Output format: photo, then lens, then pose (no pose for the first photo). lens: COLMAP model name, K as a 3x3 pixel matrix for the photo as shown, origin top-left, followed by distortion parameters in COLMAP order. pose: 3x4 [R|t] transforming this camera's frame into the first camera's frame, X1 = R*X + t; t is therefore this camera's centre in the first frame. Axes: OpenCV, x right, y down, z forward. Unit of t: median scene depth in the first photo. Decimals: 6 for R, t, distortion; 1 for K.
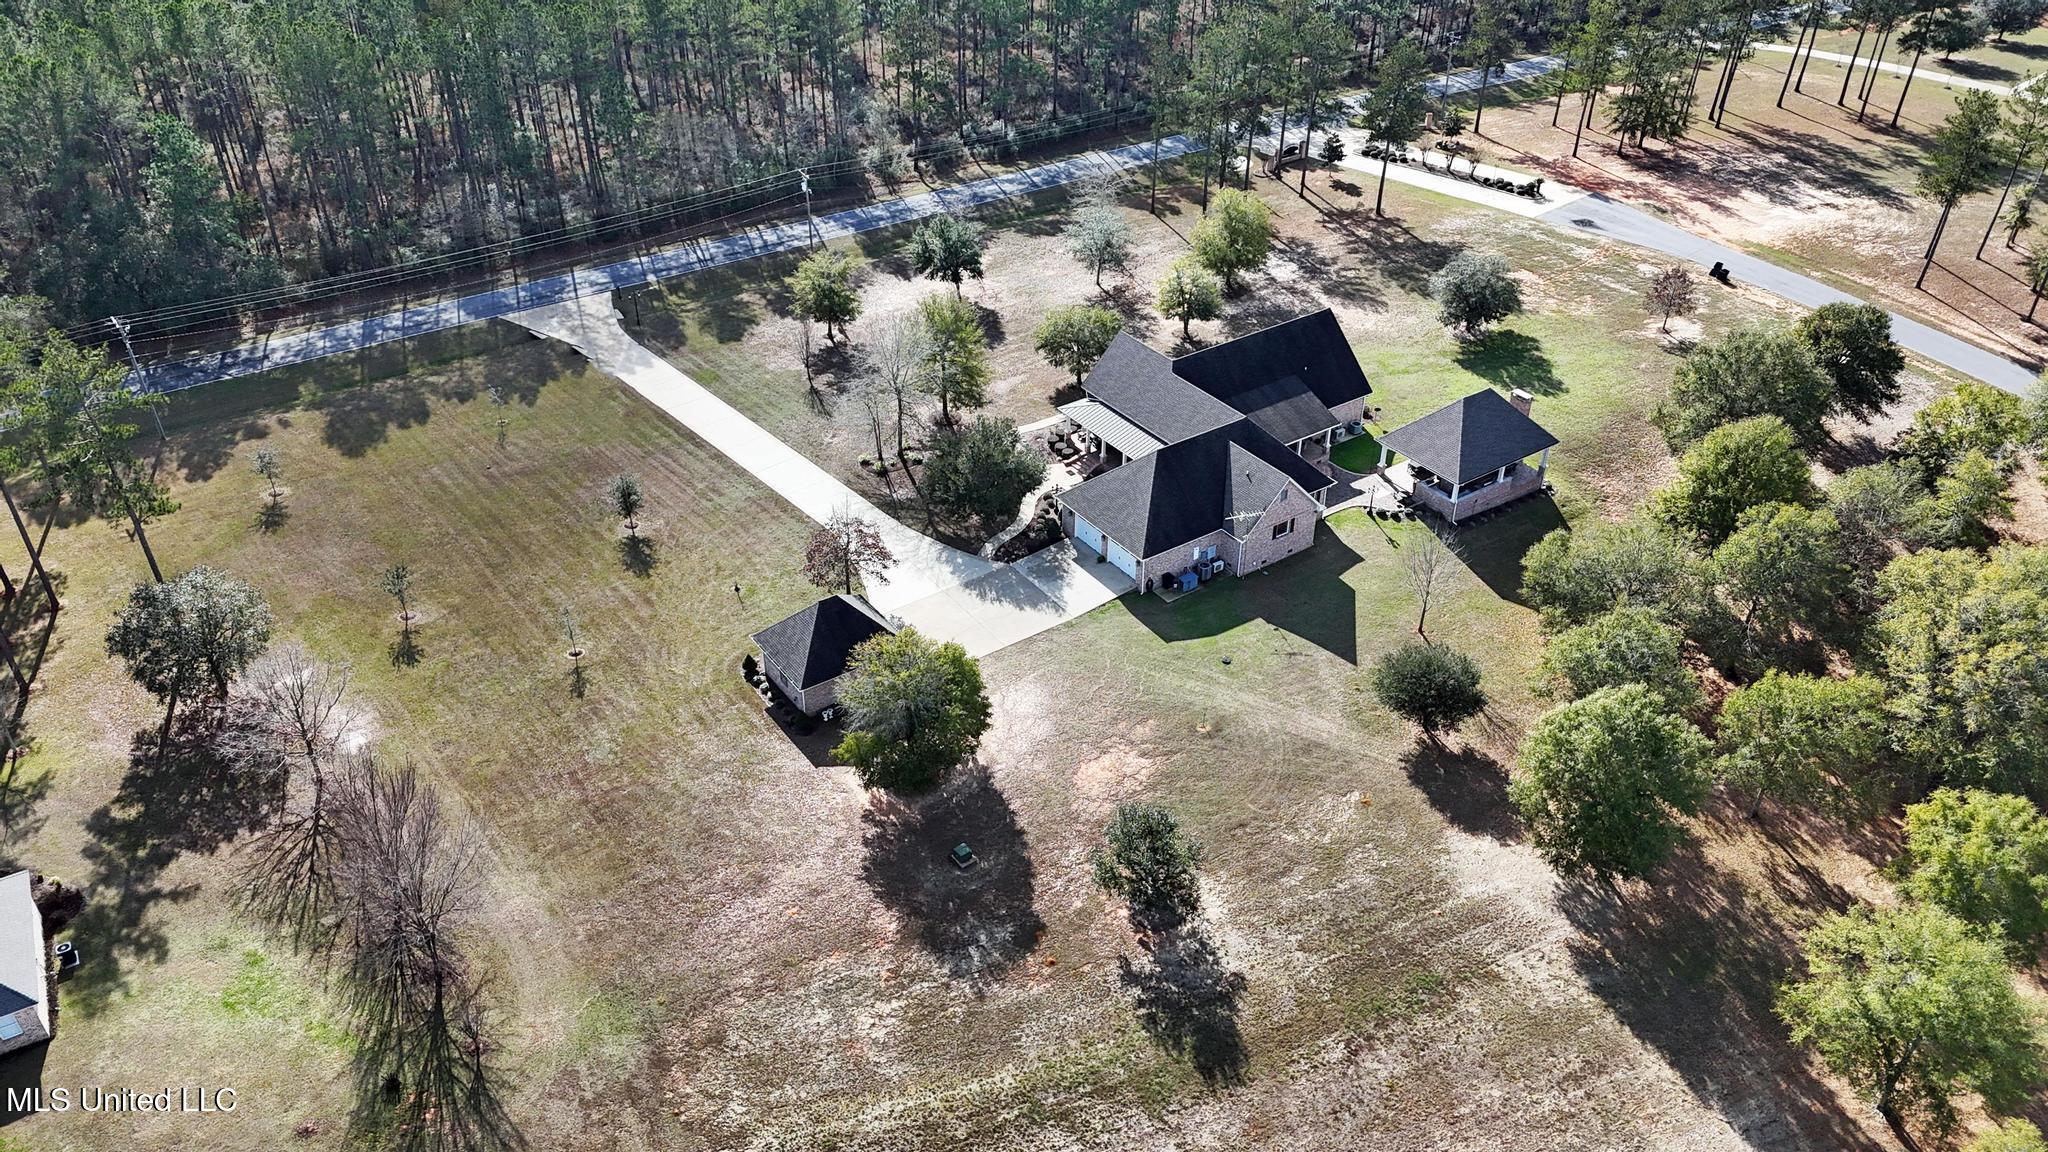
lens RADIAL K [[1503.4, 0, 1024.2], [0, 1503.4, 574.6], [0, 0, 1]] dist [0.064105, -0.050318]
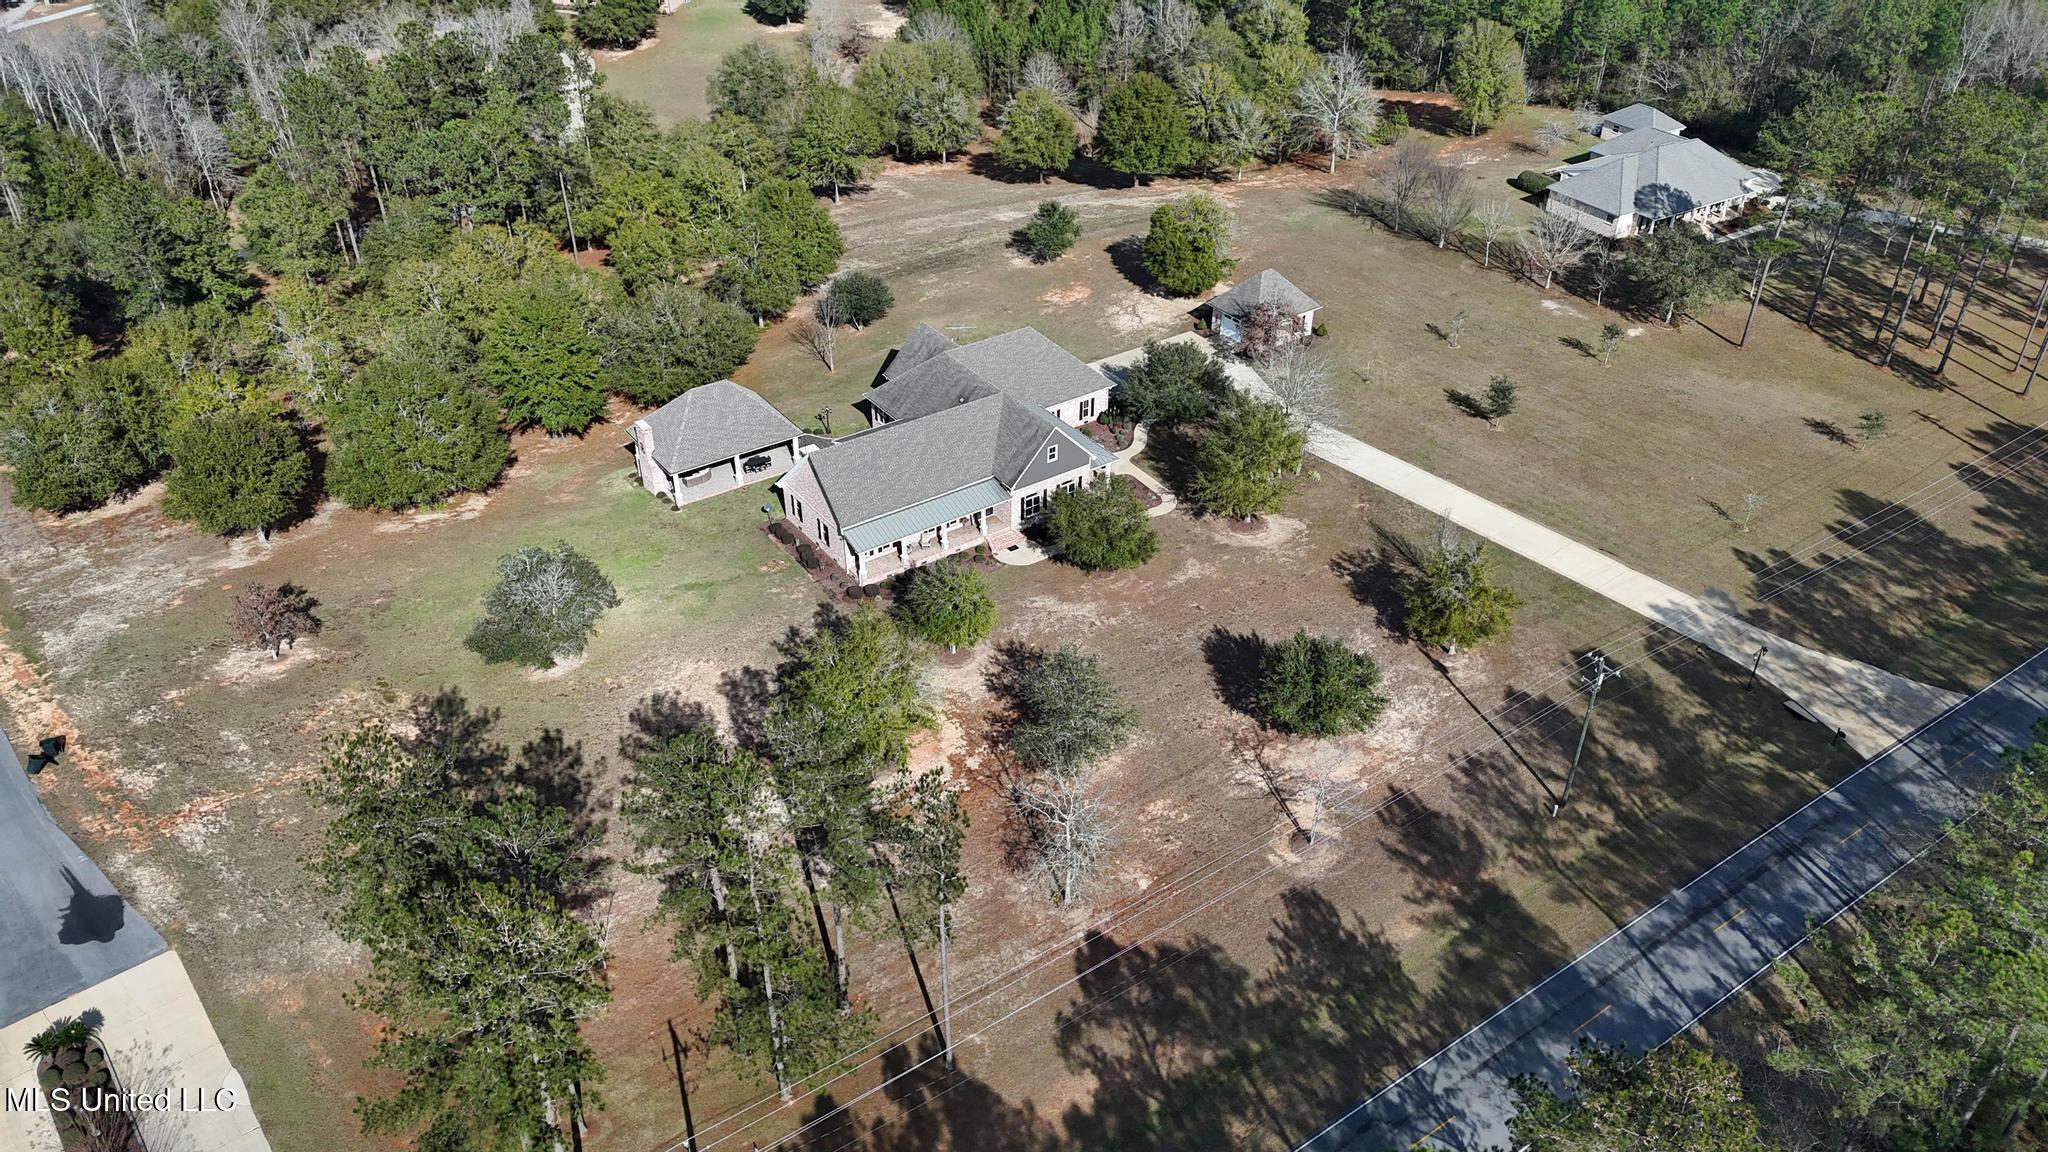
lens RADIAL K [[1503.4, 0, 1019.9], [0, 1503.4, 572.7], [0, 0, 1]] dist [0.064105, -0.050318]
pose [[-0.999979, 0.001465, -0.006378, 0.090889], [-0.005417, 0.361548, 0.932338, -0.962248], [0.003672, 0.932352, -0.361532, 1.400965]]
